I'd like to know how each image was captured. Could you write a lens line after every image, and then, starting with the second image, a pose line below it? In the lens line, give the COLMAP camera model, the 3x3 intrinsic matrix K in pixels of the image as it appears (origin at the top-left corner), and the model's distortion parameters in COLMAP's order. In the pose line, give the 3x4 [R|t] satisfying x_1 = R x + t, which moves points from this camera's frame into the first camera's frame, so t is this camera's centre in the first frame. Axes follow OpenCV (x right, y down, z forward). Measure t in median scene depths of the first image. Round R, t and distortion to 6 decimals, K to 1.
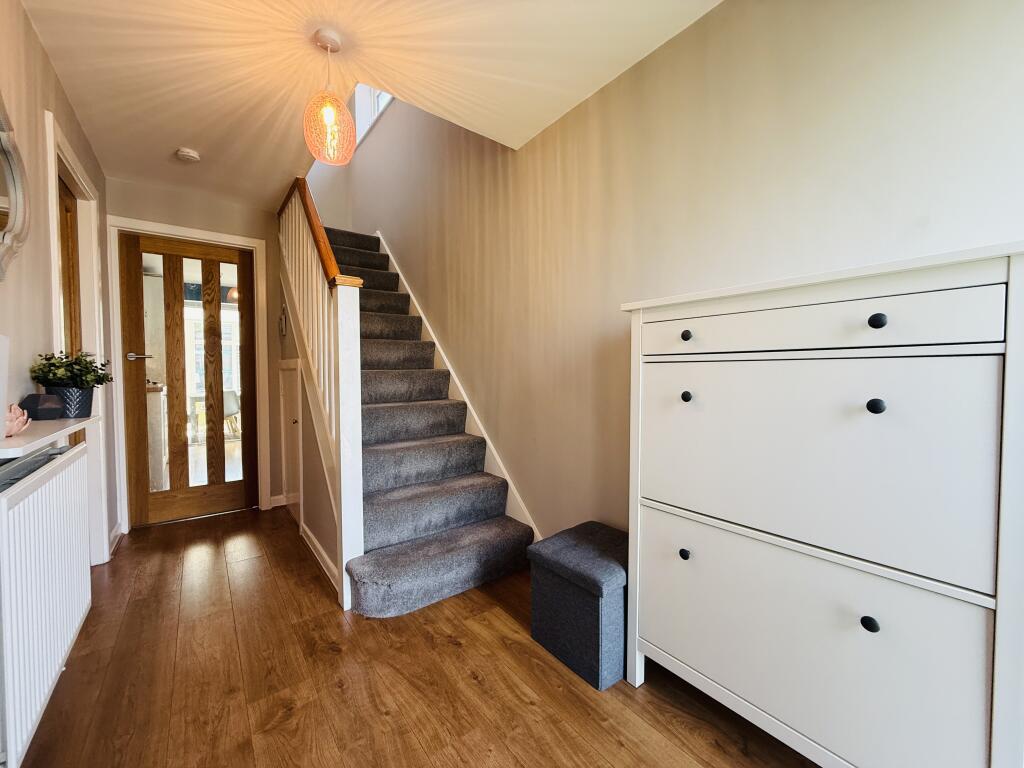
lens RADIAL K [[407.6, 0, 508.5], [0, 407.6, 384.0], [0, 0, 1]] dist [-0.000007, 0.000016]
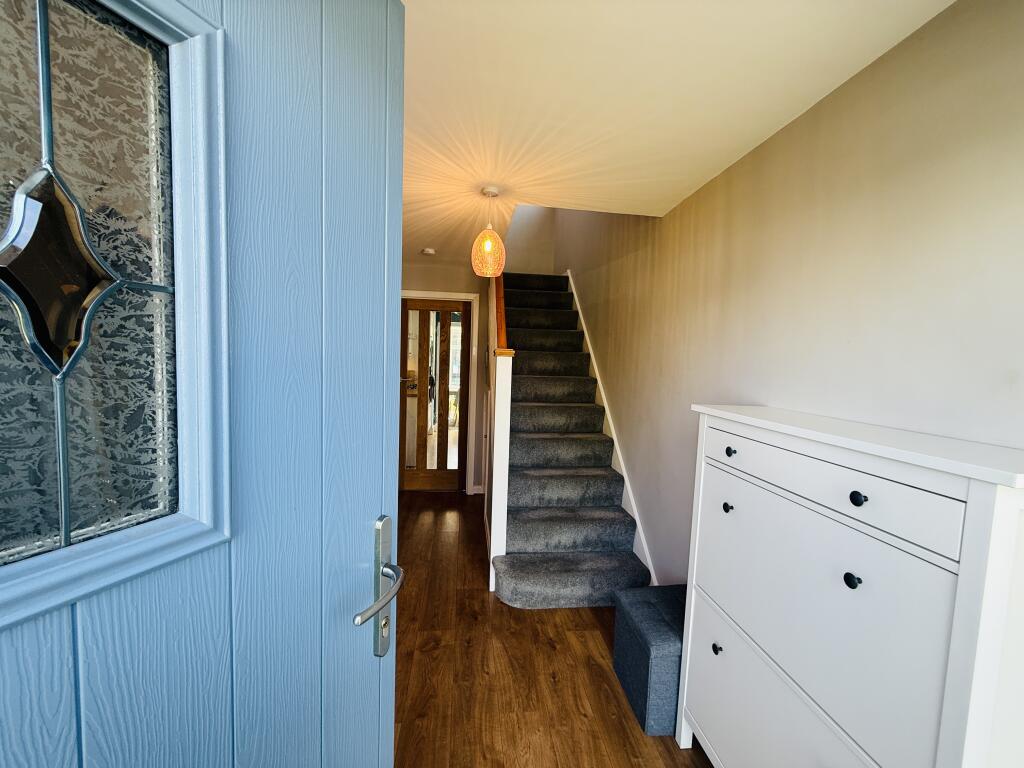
lens RADIAL K [[407.6, 0, 508.5], [0, 407.6, 384.0], [0, 0, 1]] dist [-0.000007, 0.000016]
pose [[0.853686, 0.066543, -0.516519, 0.313228], [-0.052598, 0.997749, 0.041607, -0.201863], [0.518125, -0.008351, 0.855264, -0.140146]]
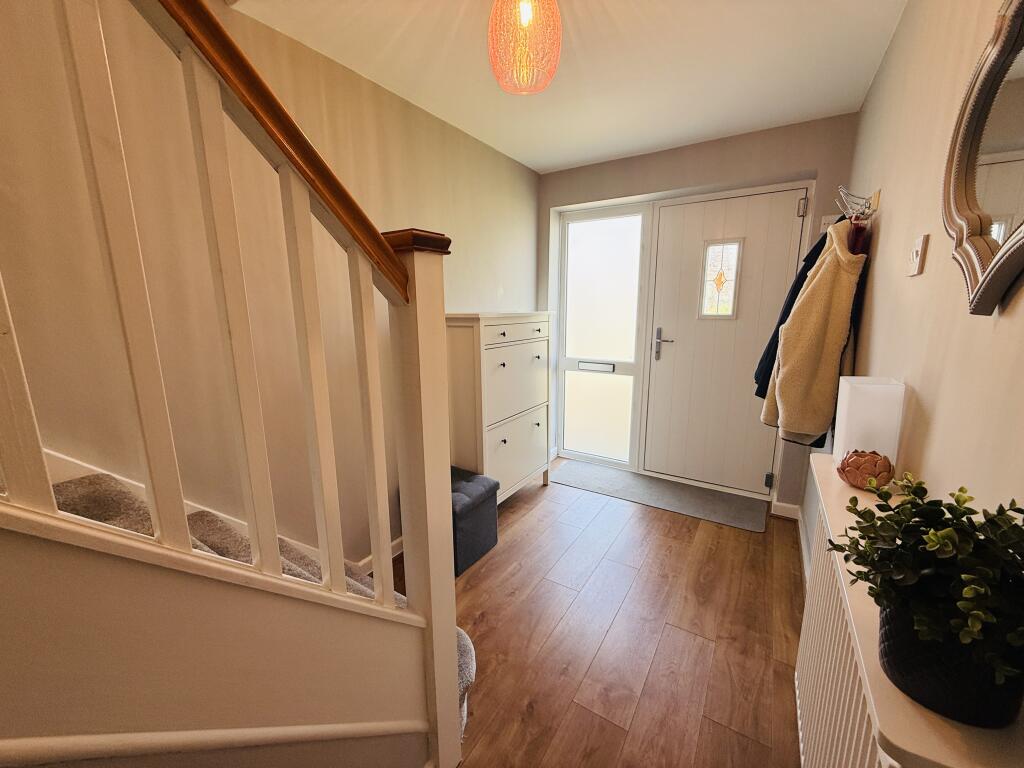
lens RADIAL K [[407.6, 0, 508.5], [0, 407.6, 384.0], [0, 0, 1]] dist [-0.000007, 0.000016]
pose [[-0.346310, -0.168862, 0.922797, -0.927704], [0.034823, 0.980675, 0.192521, -0.168768], [-0.937473, 0.098807, -0.333738, 1.074636]]
